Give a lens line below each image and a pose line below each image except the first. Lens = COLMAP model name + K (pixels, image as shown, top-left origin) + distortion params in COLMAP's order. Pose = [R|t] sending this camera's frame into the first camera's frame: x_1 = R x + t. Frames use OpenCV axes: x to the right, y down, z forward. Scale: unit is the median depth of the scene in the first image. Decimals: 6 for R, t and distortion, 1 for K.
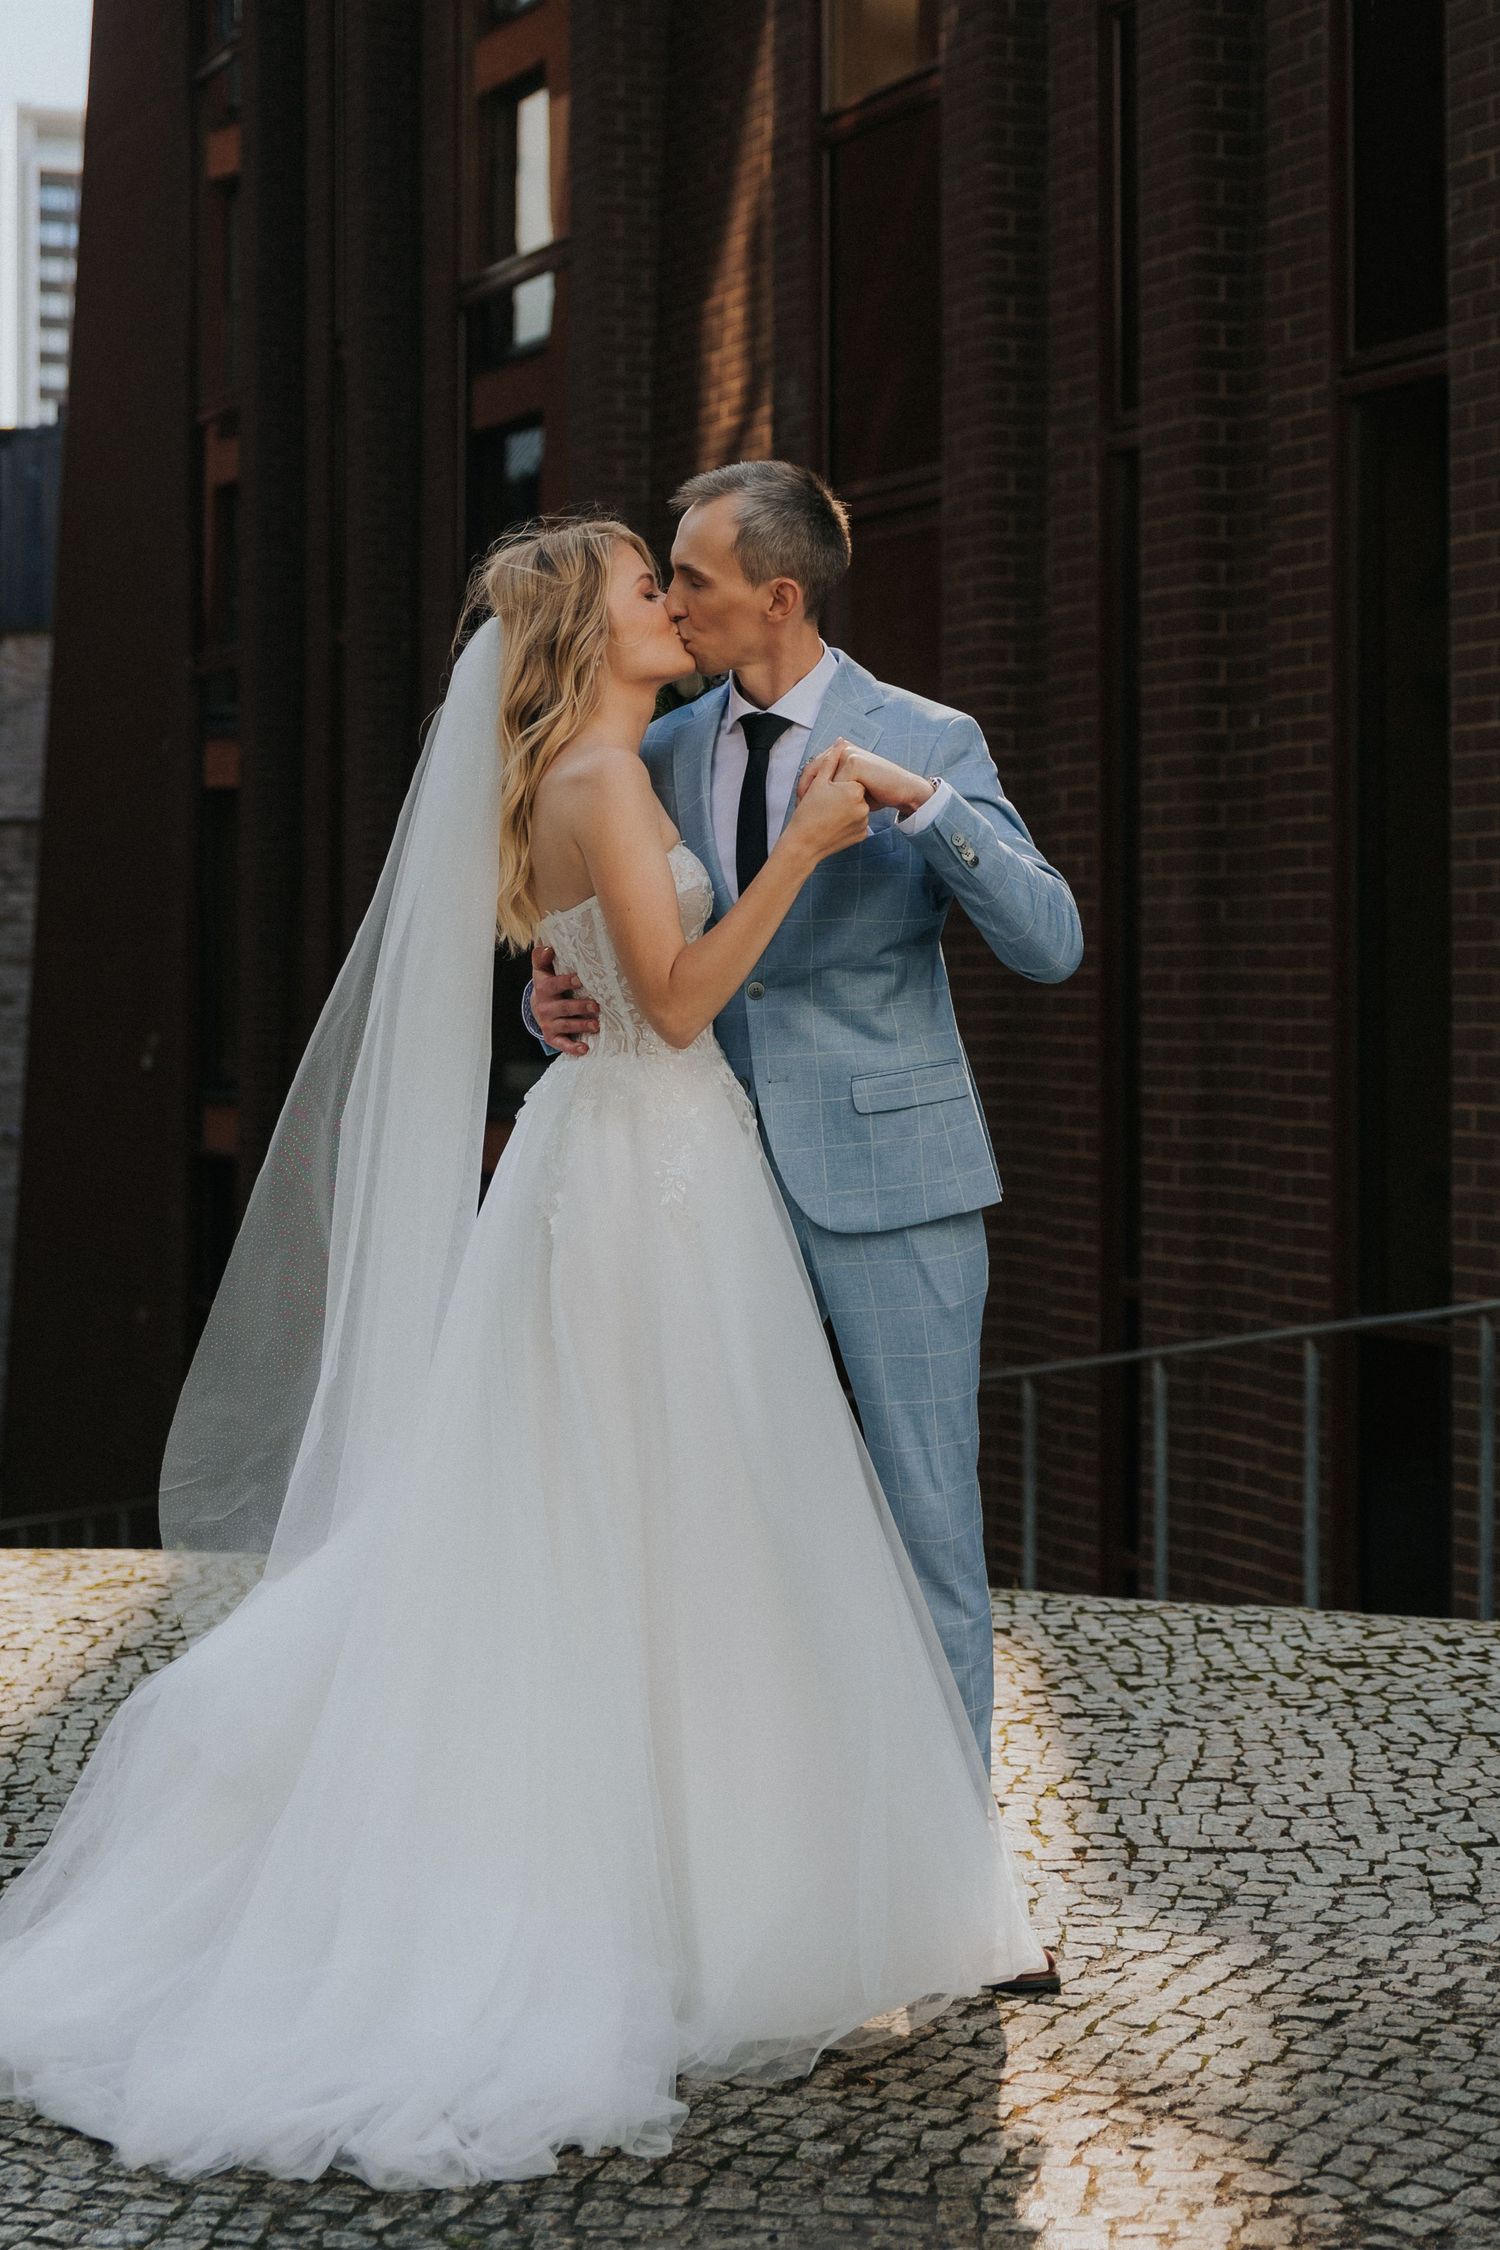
lens RADIAL K [[3969.3, 0, 750.3], [0, 3969.3, 1122.6], [0, 0, 1]] dist [-0.032316, 0.000000]
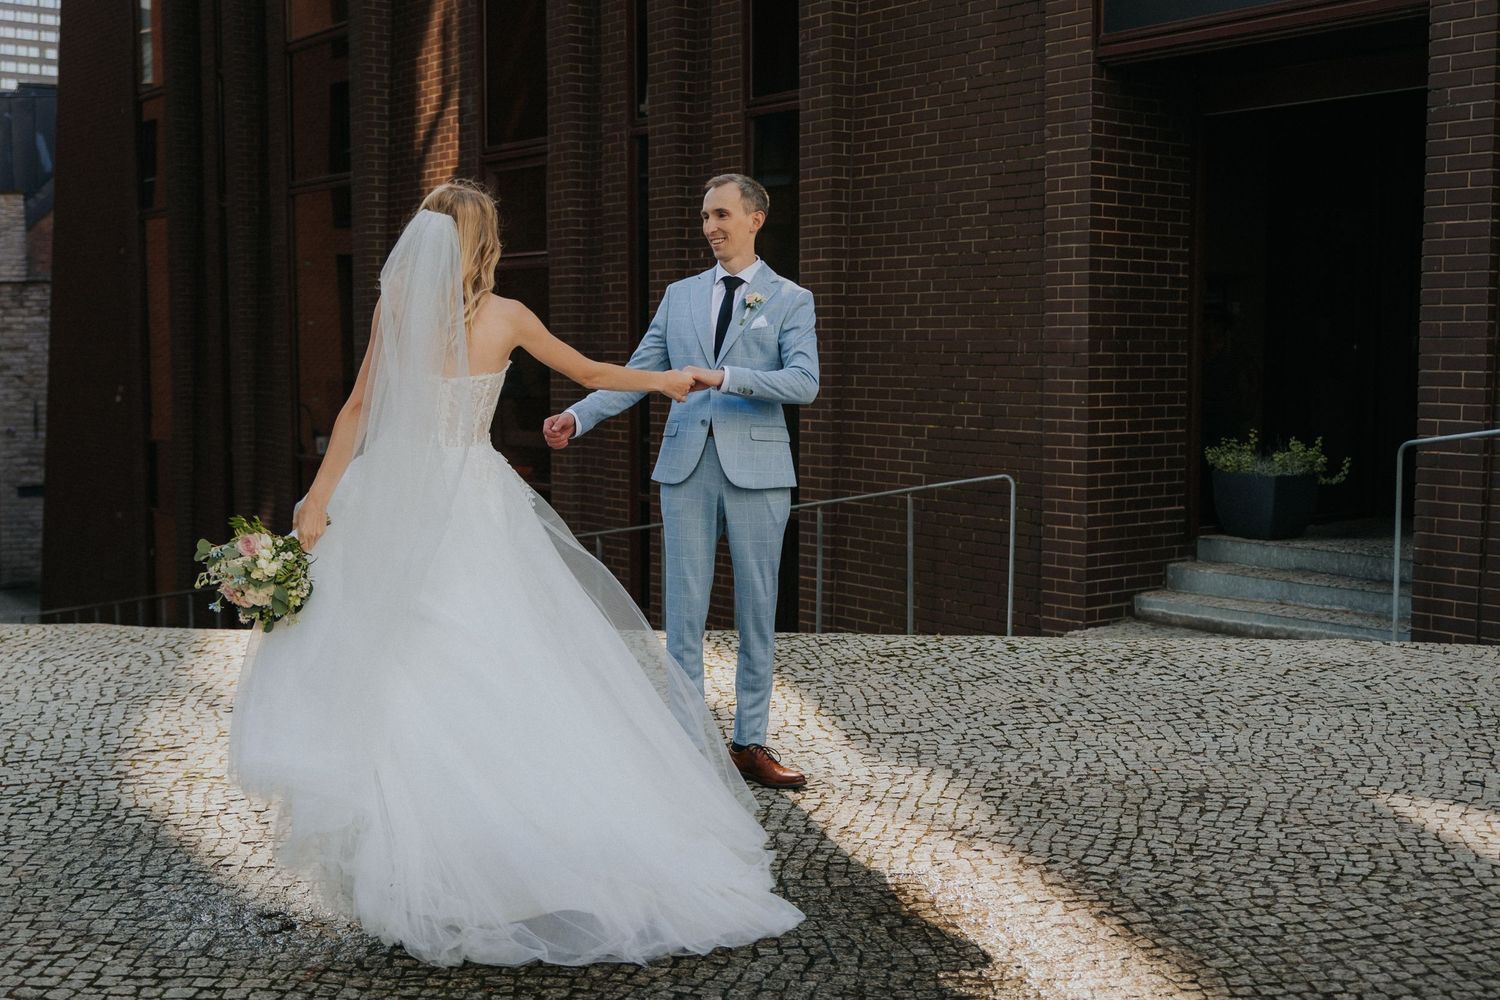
lens RADIAL K [[1734.0, 0, 744.0], [0, 1734.0, 557.3], [0, 0, 1]] dist [-0.001581, 0.000000]
pose [[0.967945, -0.032745, 0.249017, -0.102569], [0.011766, 0.996288, 0.085276, -0.009716], [-0.250885, -0.079612, 0.964738, -0.008551]]
